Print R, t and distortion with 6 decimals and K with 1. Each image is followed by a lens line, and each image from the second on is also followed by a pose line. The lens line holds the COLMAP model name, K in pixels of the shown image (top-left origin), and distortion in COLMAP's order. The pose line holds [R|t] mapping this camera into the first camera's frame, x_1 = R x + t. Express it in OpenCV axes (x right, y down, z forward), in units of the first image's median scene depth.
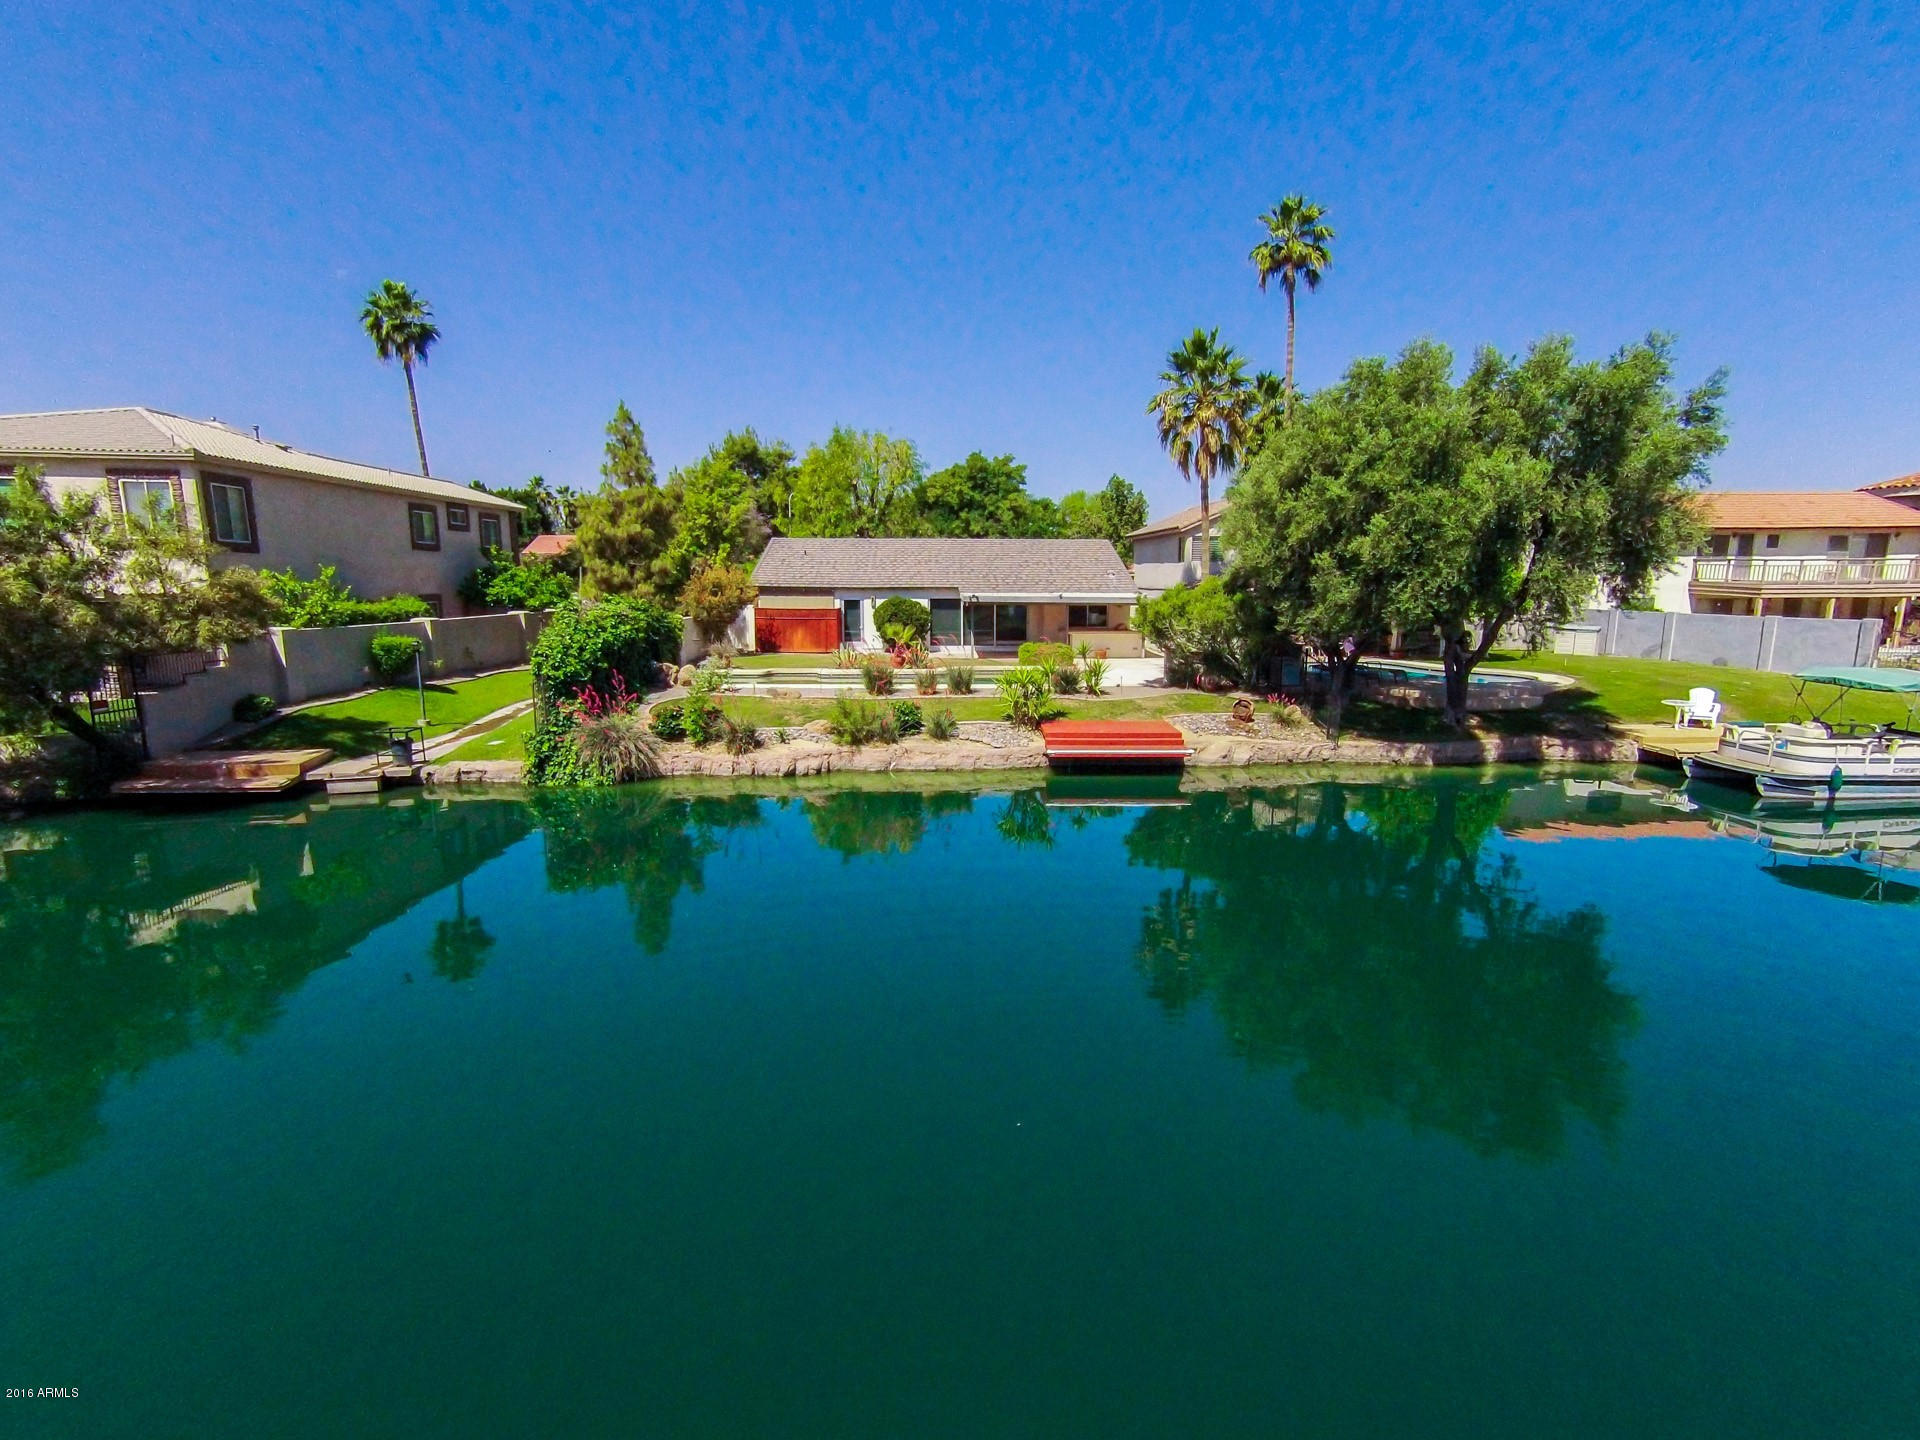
lens RADIAL K [[856.1, 0, 960.0], [0, 856.1, 720.0], [0, 0, 1]] dist [-0.008879, 0.000255]
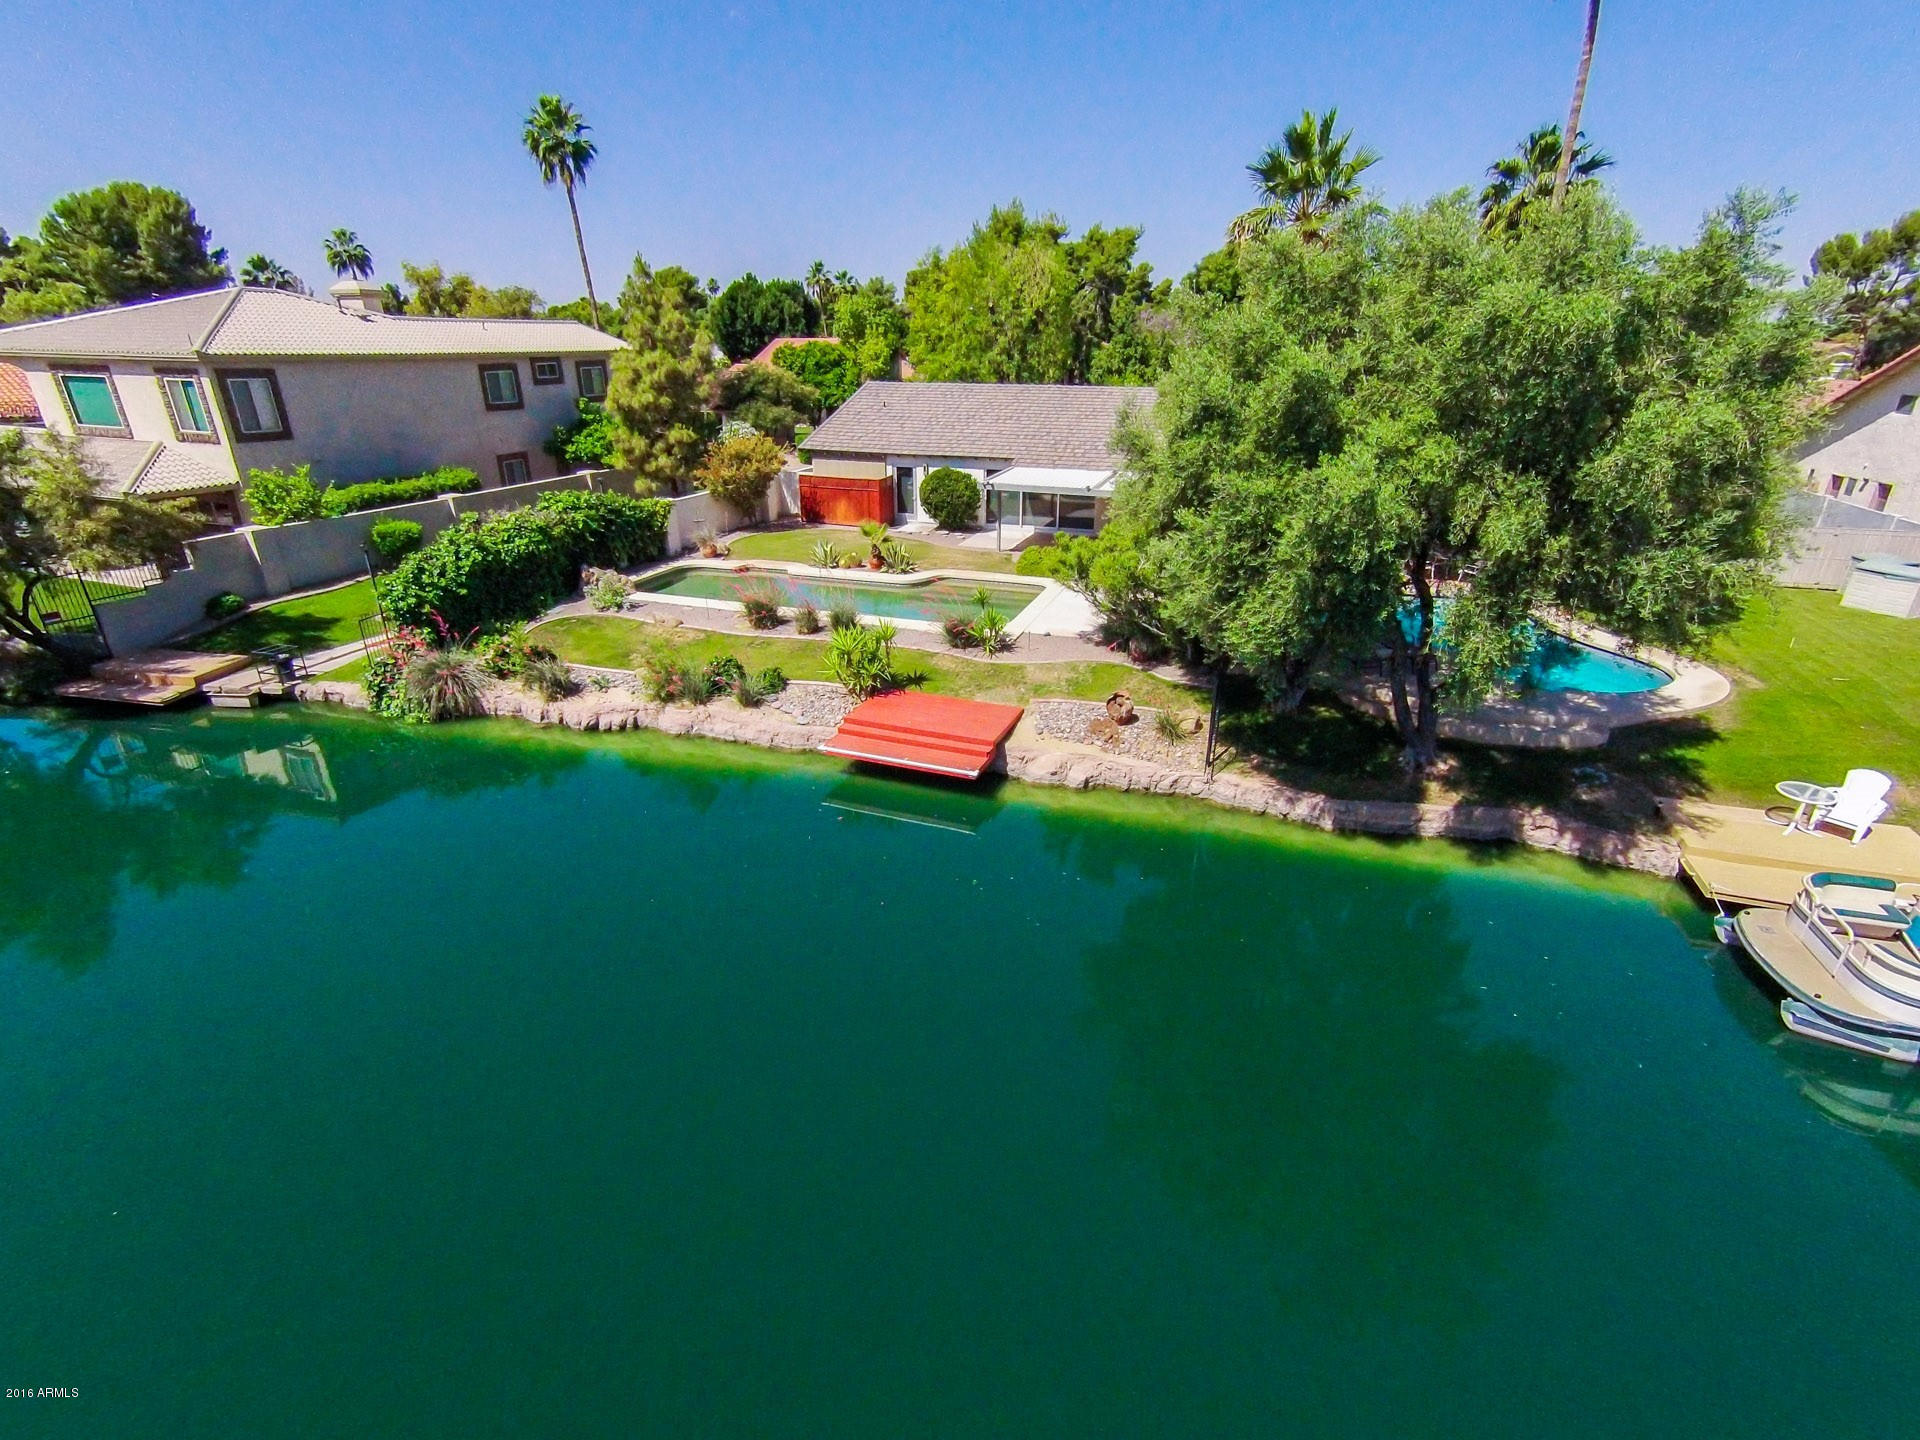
lens RADIAL K [[889.6, 0, 960.0], [0, 889.6, 720.0], [0, 0, 1]] dist [-0.046918, 0.032401]
pose [[0.937714, 0.135492, -0.319898, 0.474077], [-0.060399, 0.970370, 0.233951, -0.190016], [0.342118, -0.200058, 0.918113, 0.214074]]
